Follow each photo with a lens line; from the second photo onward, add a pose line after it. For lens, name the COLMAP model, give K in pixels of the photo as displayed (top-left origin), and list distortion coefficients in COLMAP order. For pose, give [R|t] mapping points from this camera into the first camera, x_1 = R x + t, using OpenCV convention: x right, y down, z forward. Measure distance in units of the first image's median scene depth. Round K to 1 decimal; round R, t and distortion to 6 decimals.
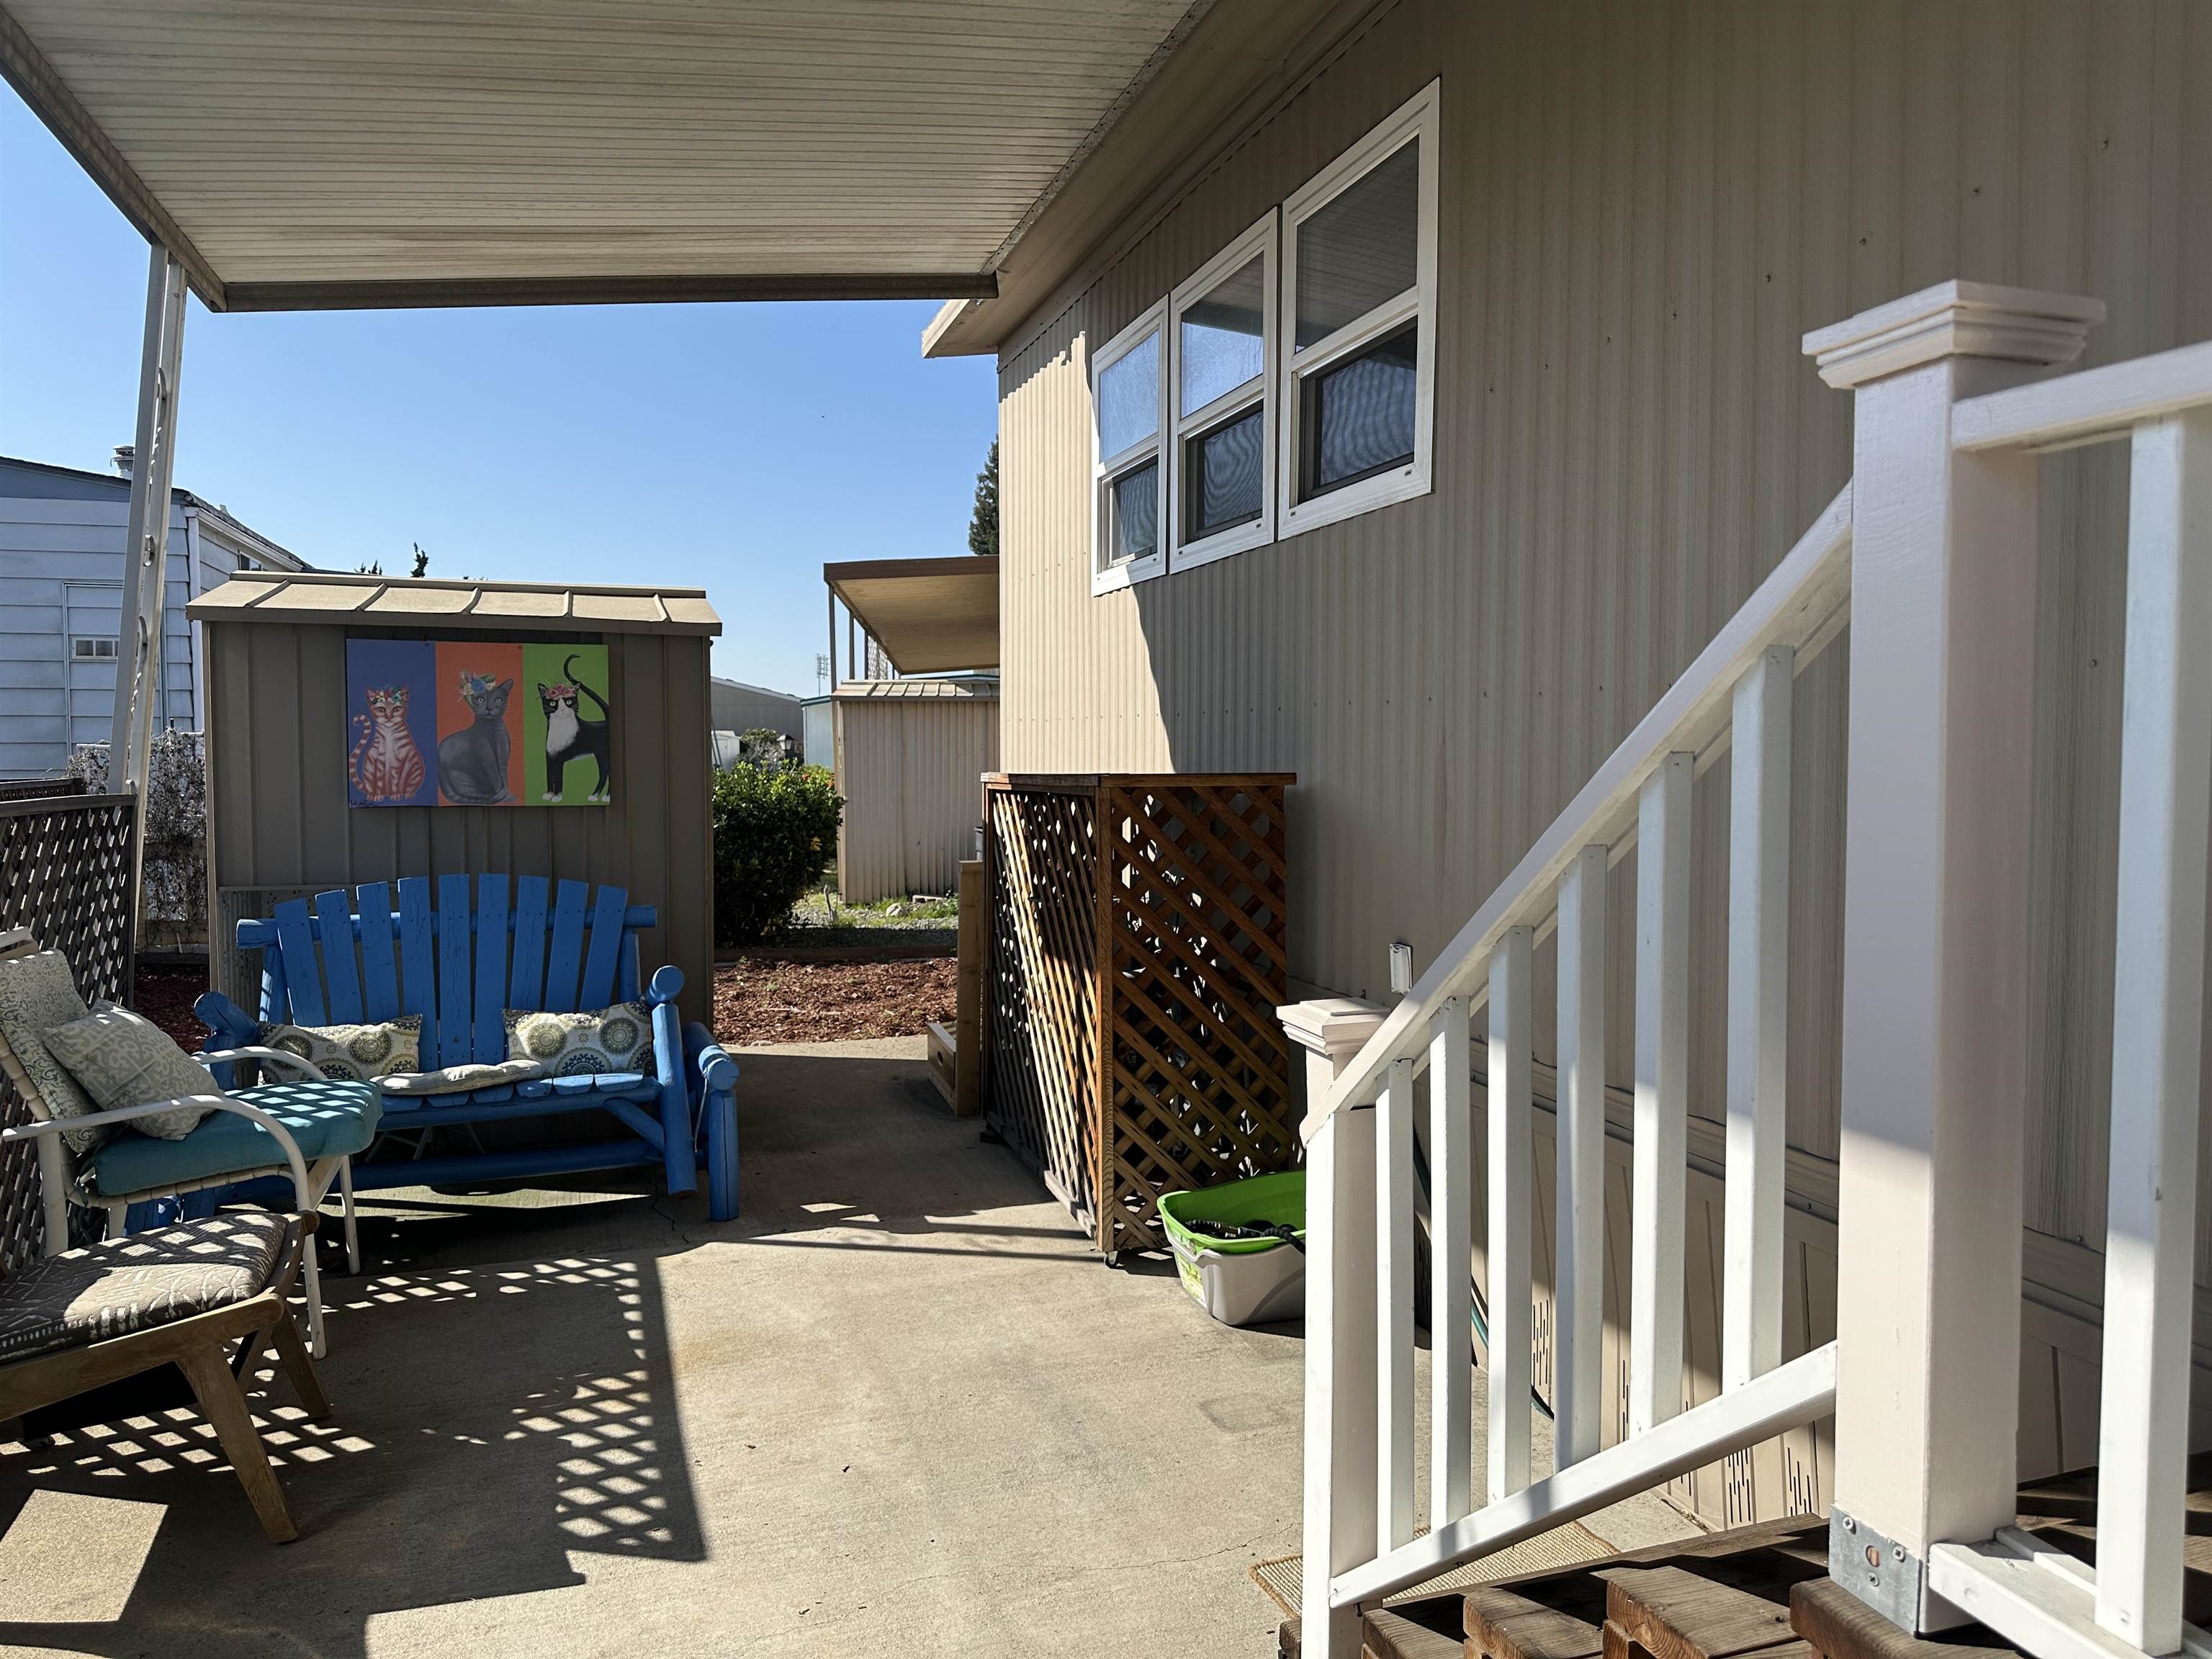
lens RADIAL K [[1552.0, 0, 1130.2], [0, 1552.0, 841.8], [0, 0, 1]] dist [0.102549, -0.164368]
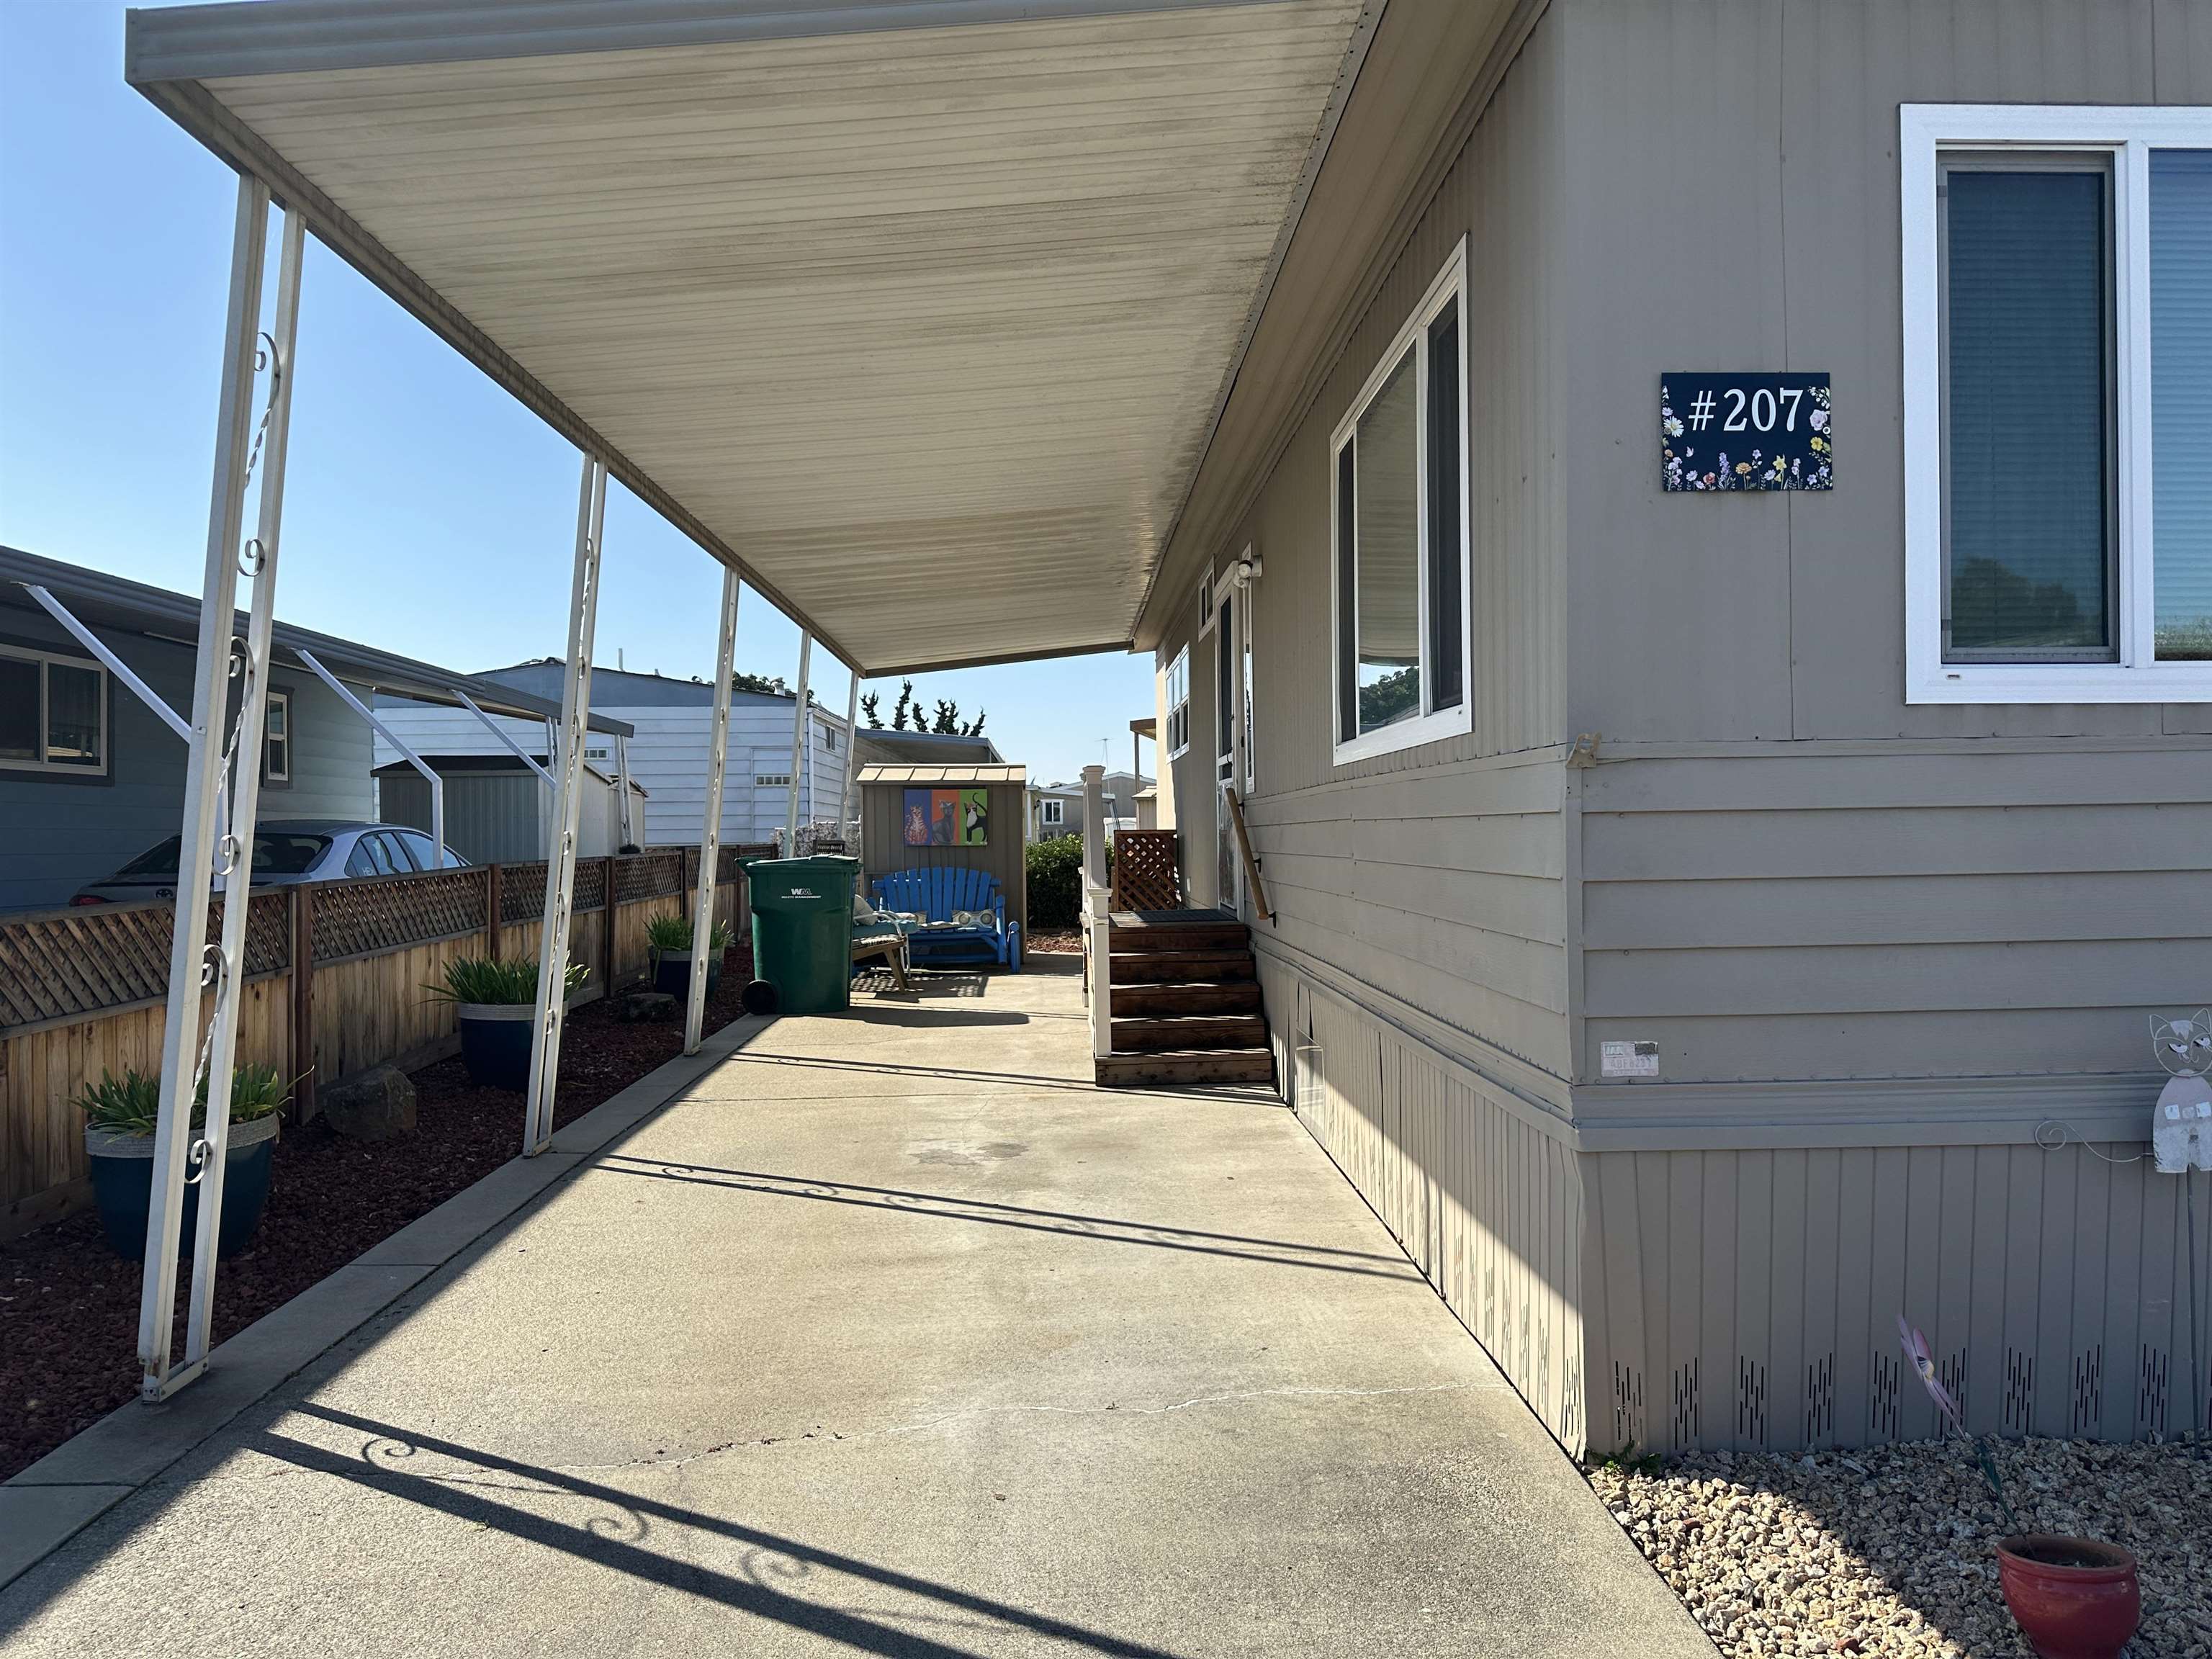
lens RADIAL K [[1552.0, 0, 1130.2], [0, 1552.0, 841.8], [0, 0, 1]] dist [0.102549, -0.164368]
pose [[0.962457, -0.010183, -0.271243, 0.688569], [-0.003926, 0.998669, -0.051420, 0.115592], [0.271405, 0.050555, 0.961136, -1.653983]]
